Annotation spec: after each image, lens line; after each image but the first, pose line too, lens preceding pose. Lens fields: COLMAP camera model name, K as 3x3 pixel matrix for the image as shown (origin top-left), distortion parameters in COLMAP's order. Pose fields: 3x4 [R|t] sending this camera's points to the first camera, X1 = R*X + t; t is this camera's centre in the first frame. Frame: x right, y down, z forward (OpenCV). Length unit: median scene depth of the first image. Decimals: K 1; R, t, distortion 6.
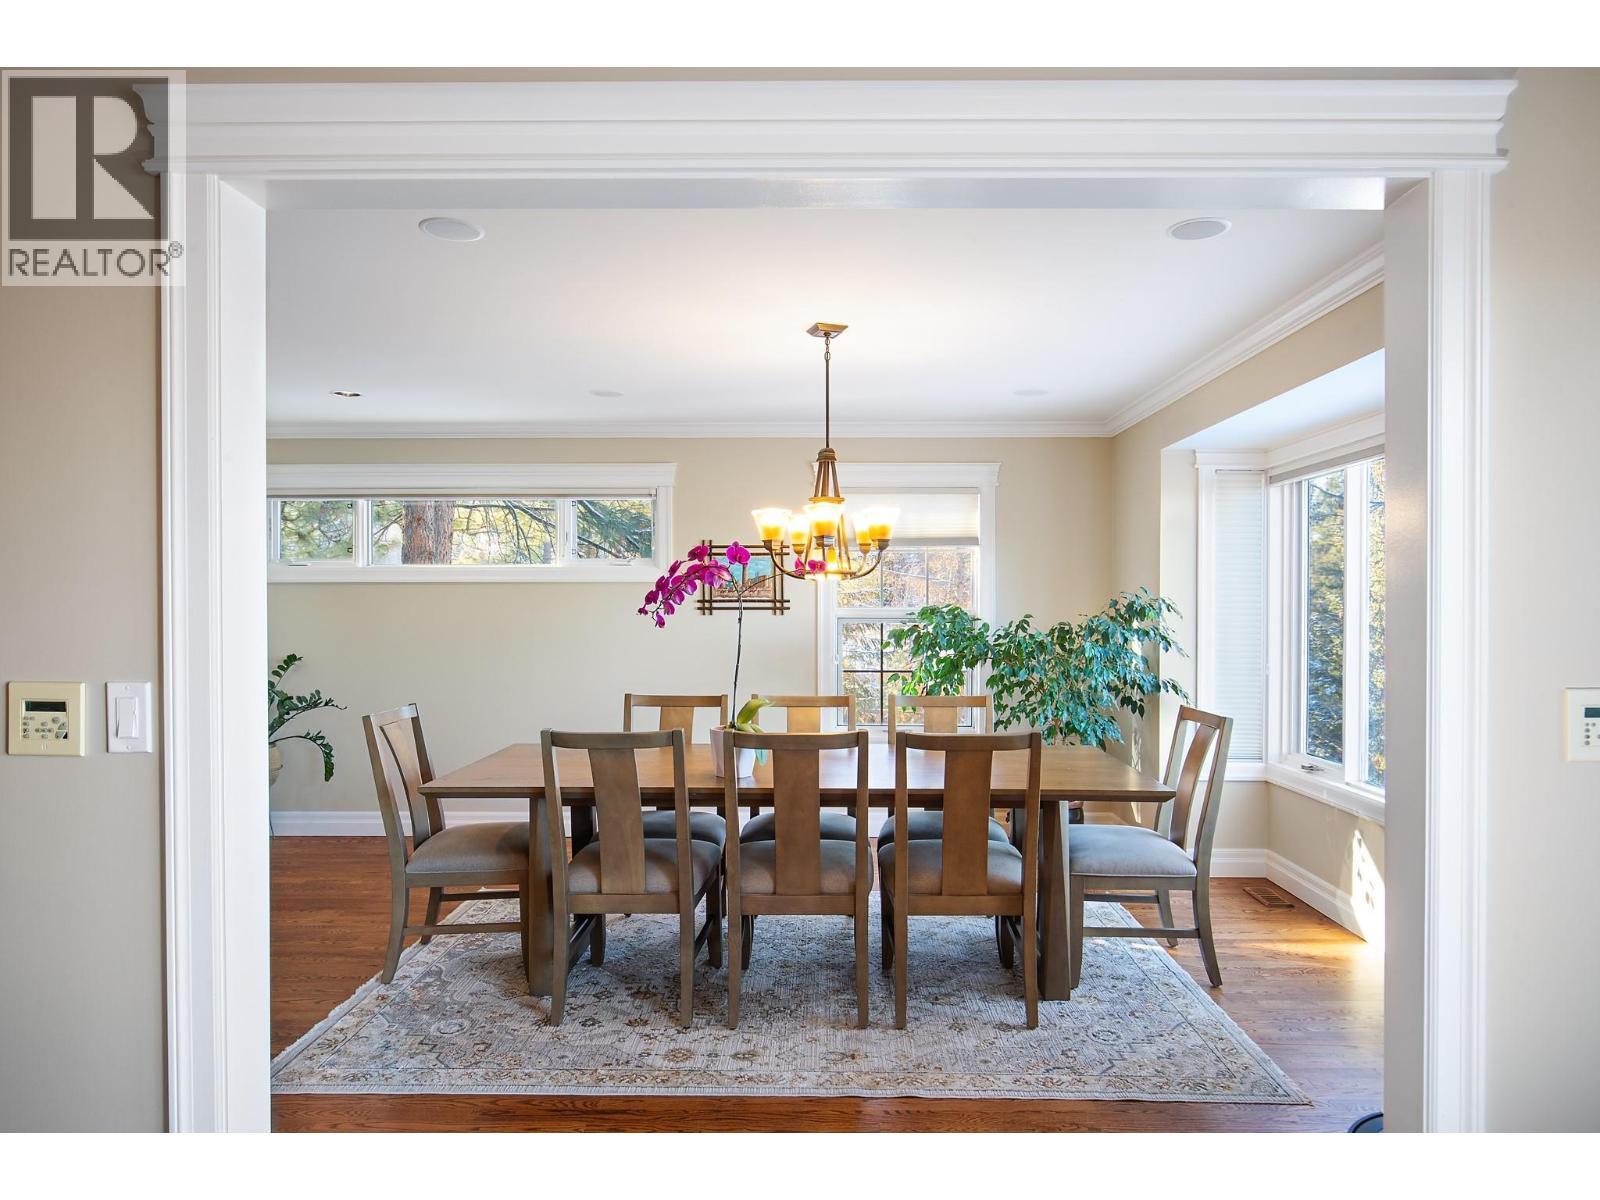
lens RADIAL K [[1085.6, 0, 803.1], [0, 1085.6, 606.3], [0, 0, 1]] dist [-0.001779, 0.000109]
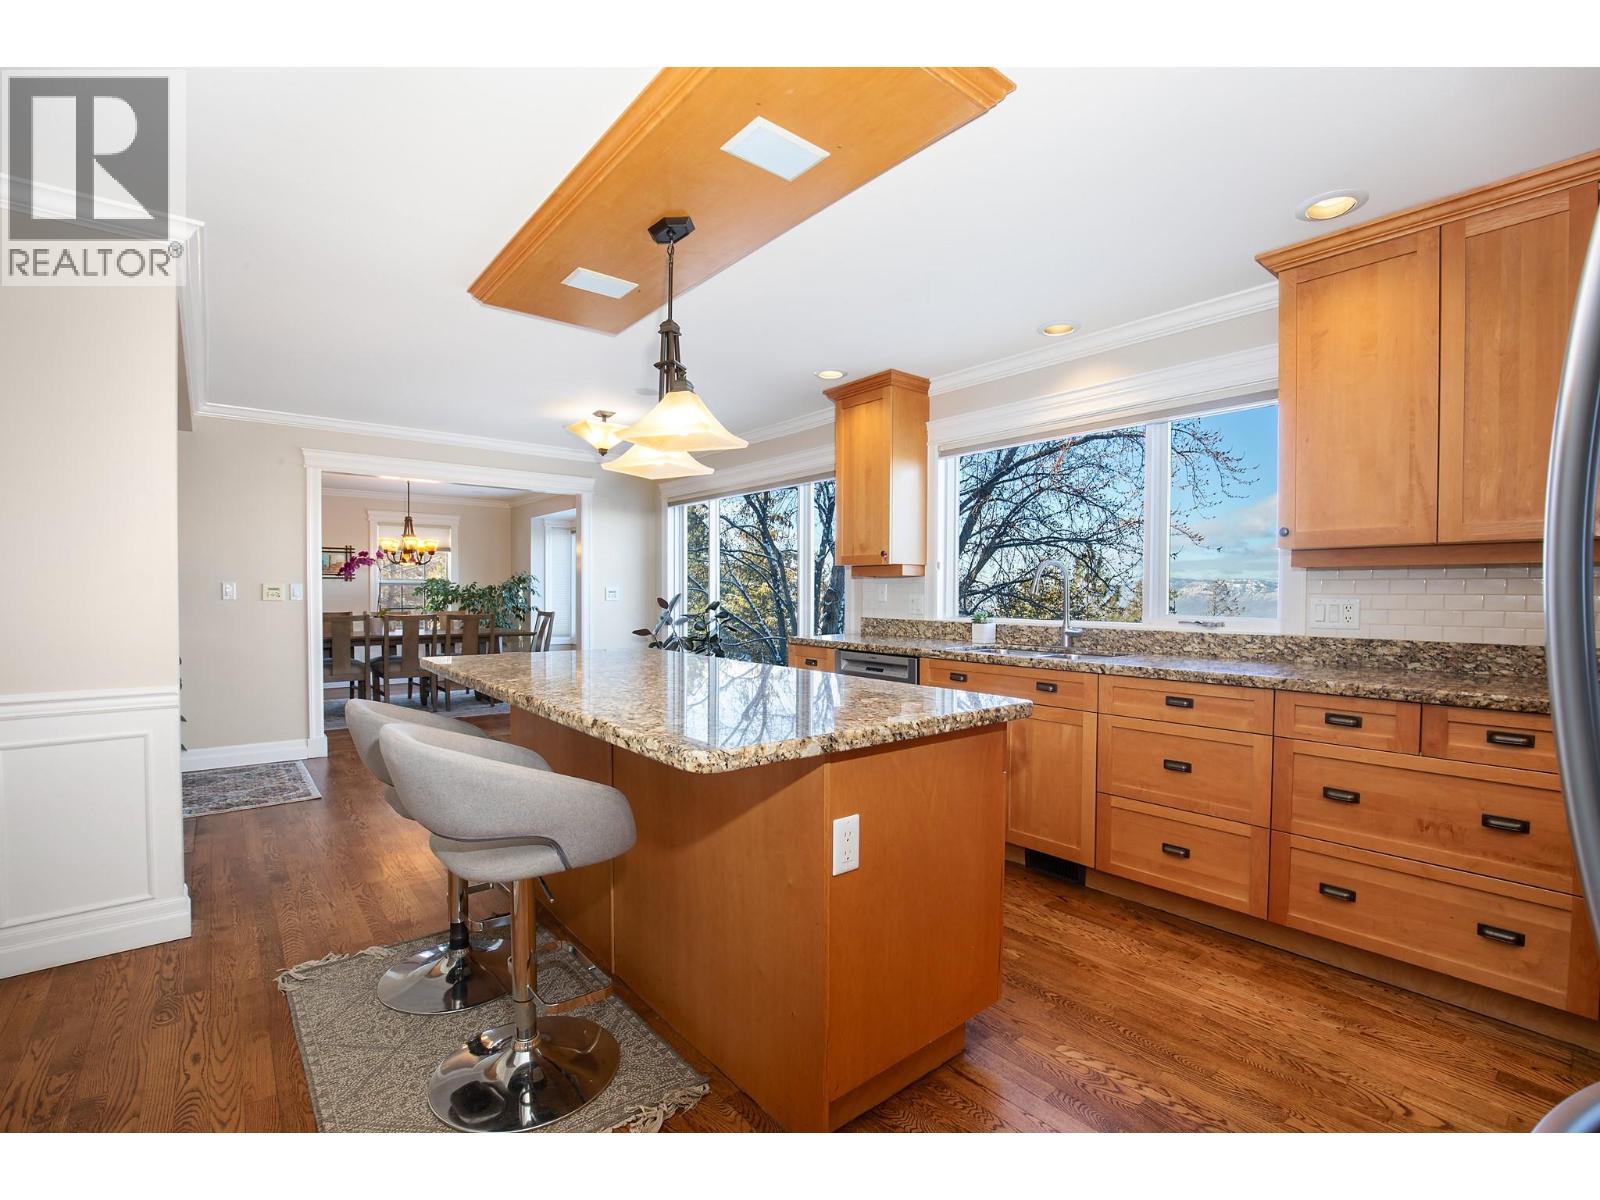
lens RADIAL K [[728.1, 0, 802.0], [0, 728.1, 607.5], [0, 0, 1]] dist [-0.033247, 0.000357]
pose [[0.778115, -0.008879, 0.628059, -0.262959], [-0.006614, 0.999729, 0.022328, 0.027278], [-0.628087, -0.021527, 0.777845, -0.779292]]
